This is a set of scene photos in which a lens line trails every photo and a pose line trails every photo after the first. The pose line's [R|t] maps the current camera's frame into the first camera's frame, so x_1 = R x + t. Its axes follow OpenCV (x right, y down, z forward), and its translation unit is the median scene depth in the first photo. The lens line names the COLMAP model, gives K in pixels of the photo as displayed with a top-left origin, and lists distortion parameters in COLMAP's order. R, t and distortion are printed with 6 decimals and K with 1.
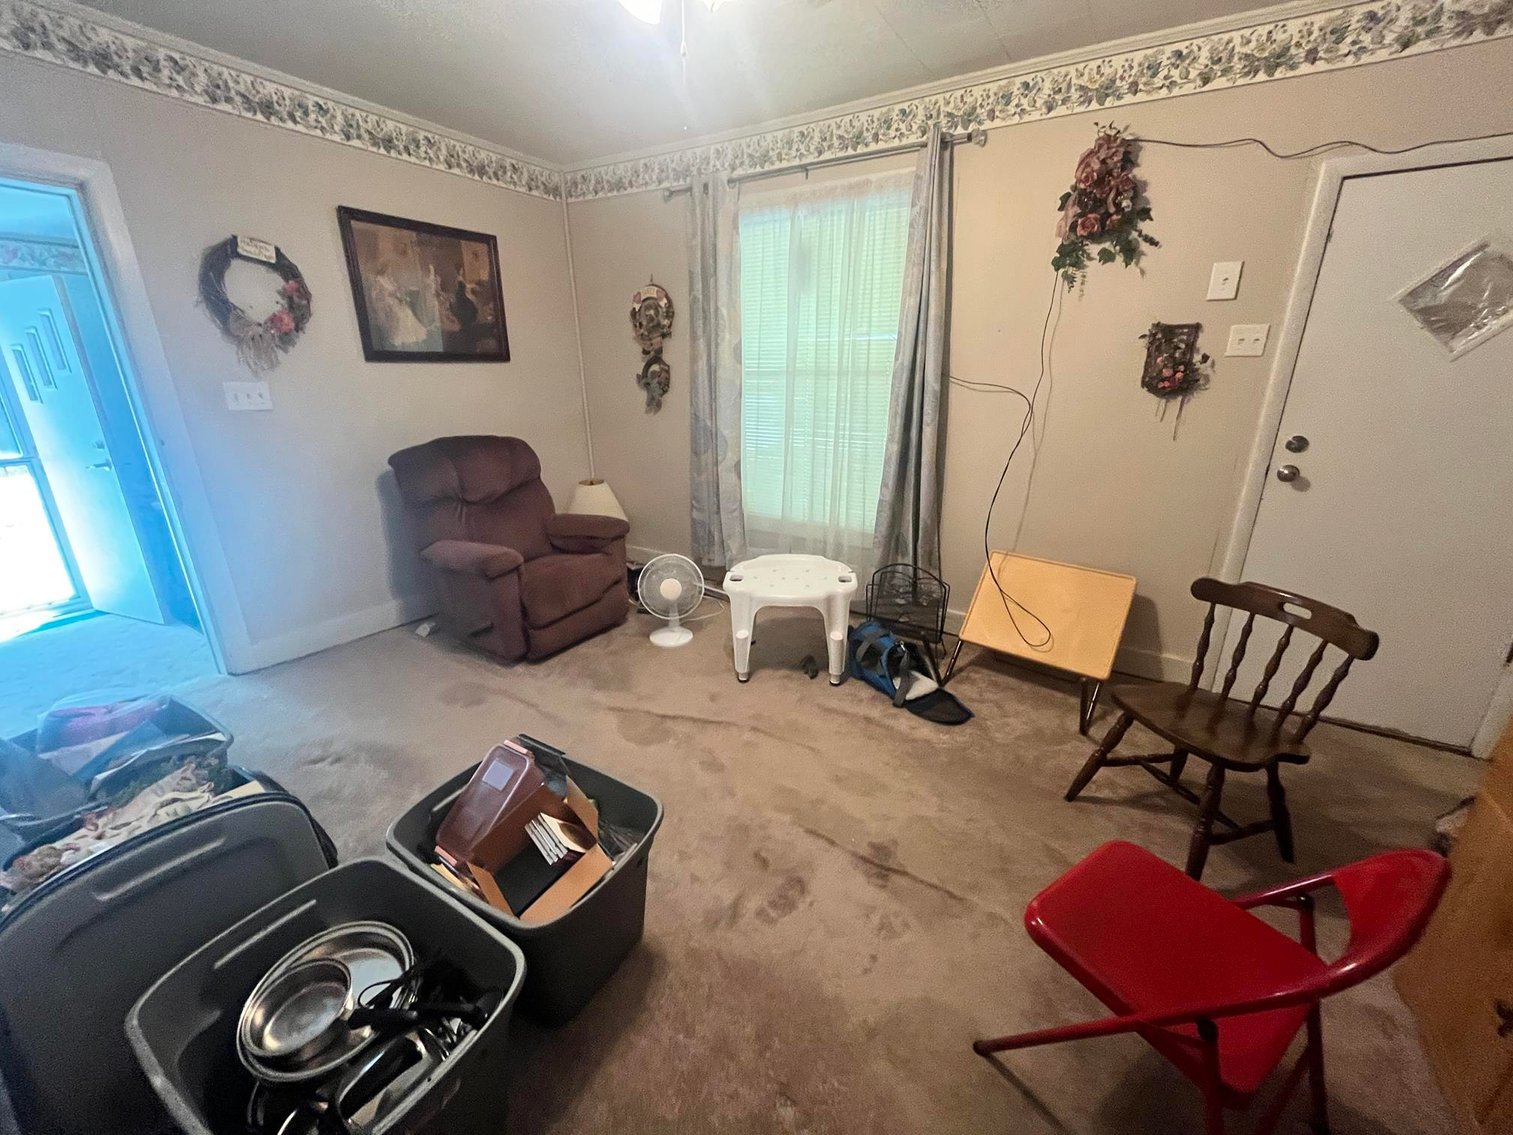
lens RADIAL K [[612.5, 0, 750.9], [0, 612.5, 565.9], [0, 0, 1]] dist [-0.002711, 0.000061]
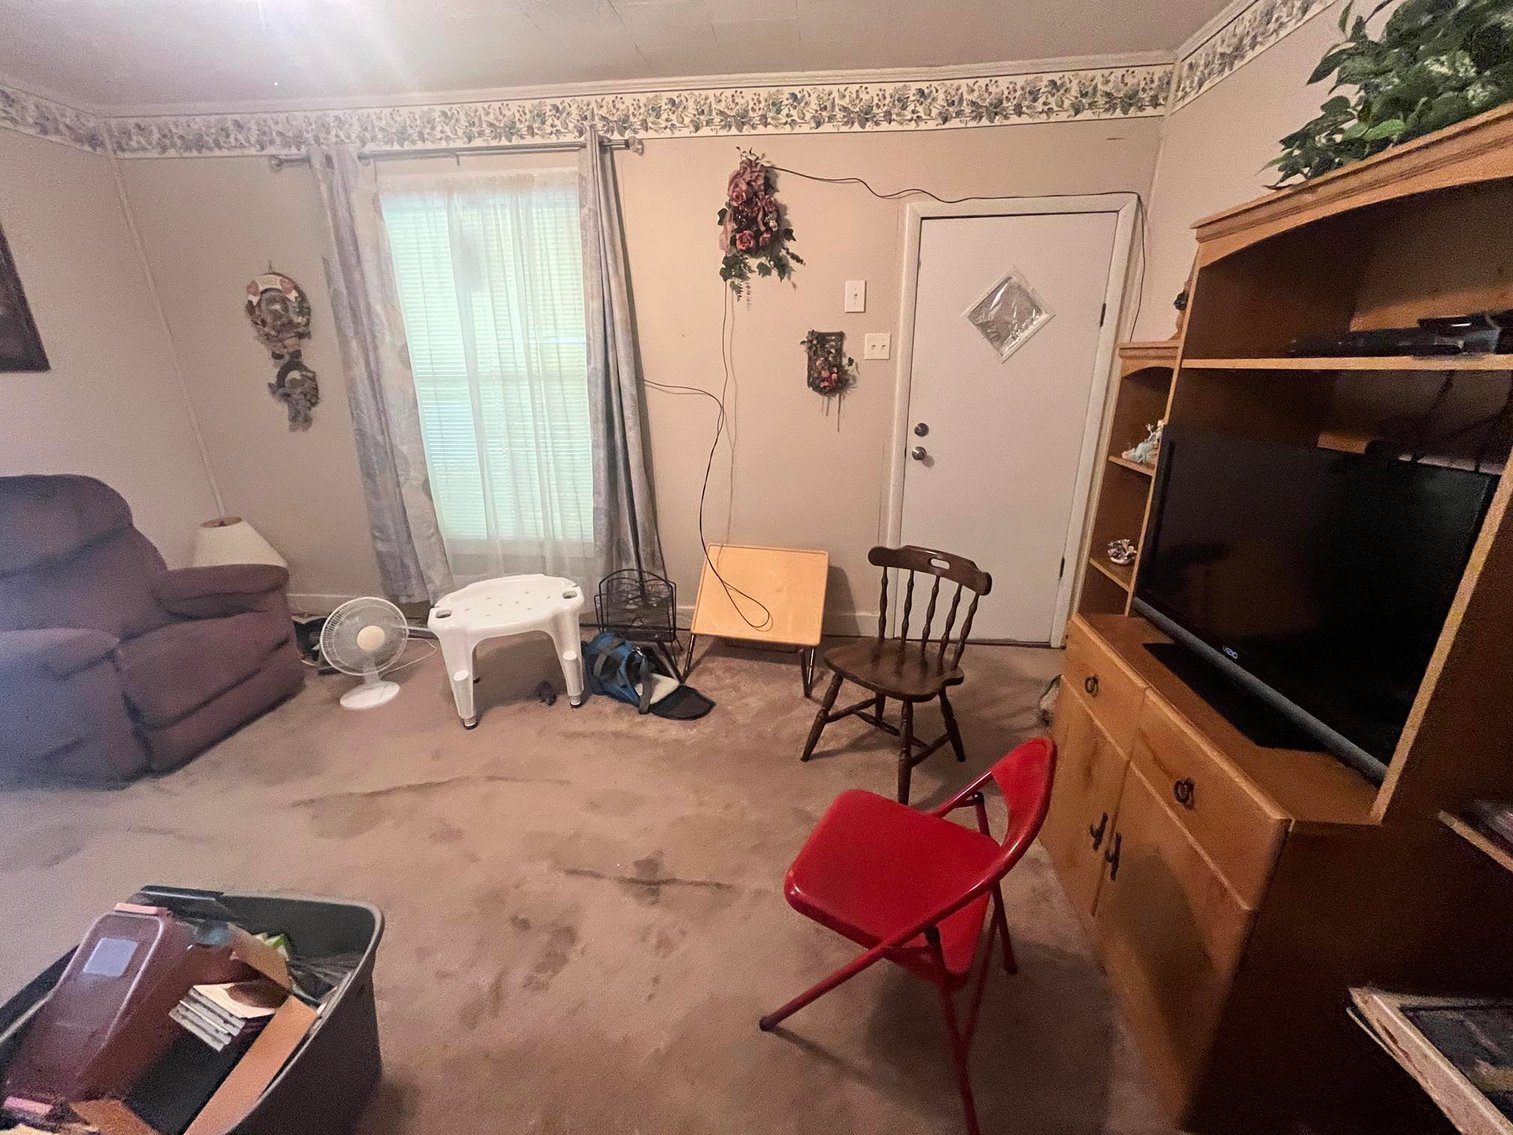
lens RADIAL K [[612.5, 0, 751.8], [0, 612.5, 565.9], [0, 0, 1]] dist [-0.002711, 0.000061]
pose [[0.895488, -0.146423, 0.420311, 0.016204], [0.146494, 0.988684, 0.032315, -0.014823], [-0.420287, 0.032635, 0.906804, 0.019497]]
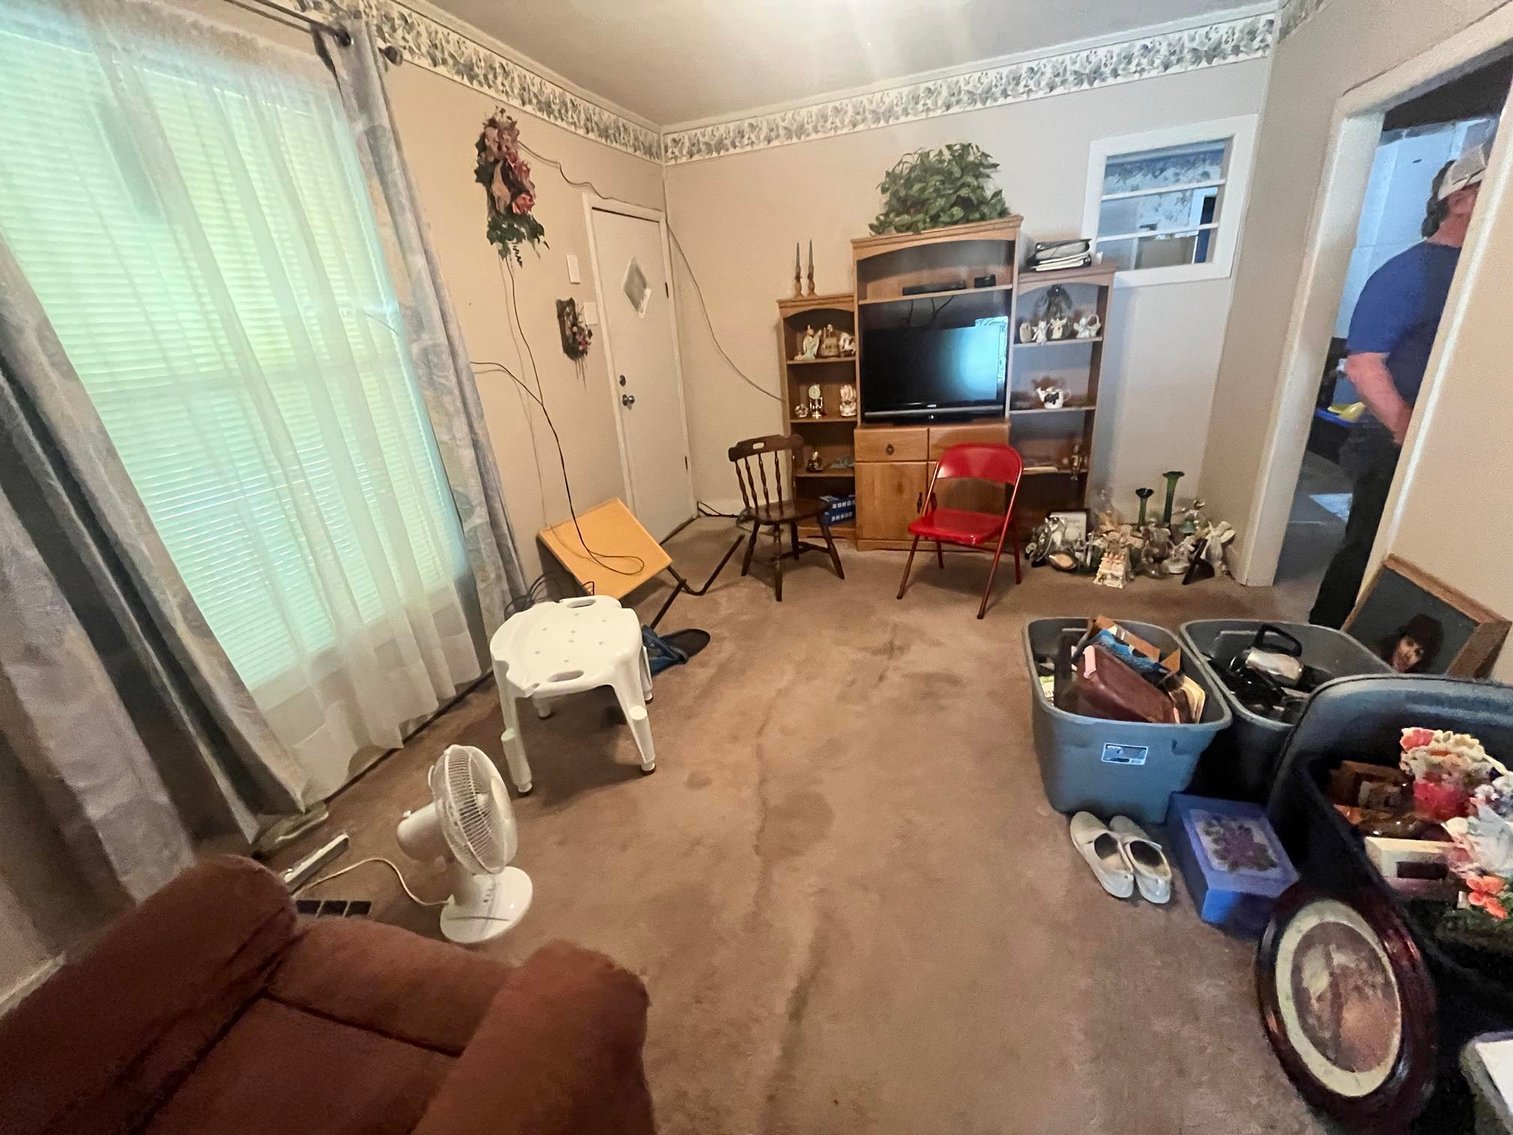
lens RADIAL K [[612.5, 0, 759.3], [0, 612.5, 566.9], [0, 0, 1]] dist [-0.002711, 0.000061]
pose [[-0.249699, -0.344524, 0.904961, -0.755639], [0.390362, 0.819444, 0.419677, -0.323103], [-0.886153, 0.458055, -0.070125, 0.999463]]
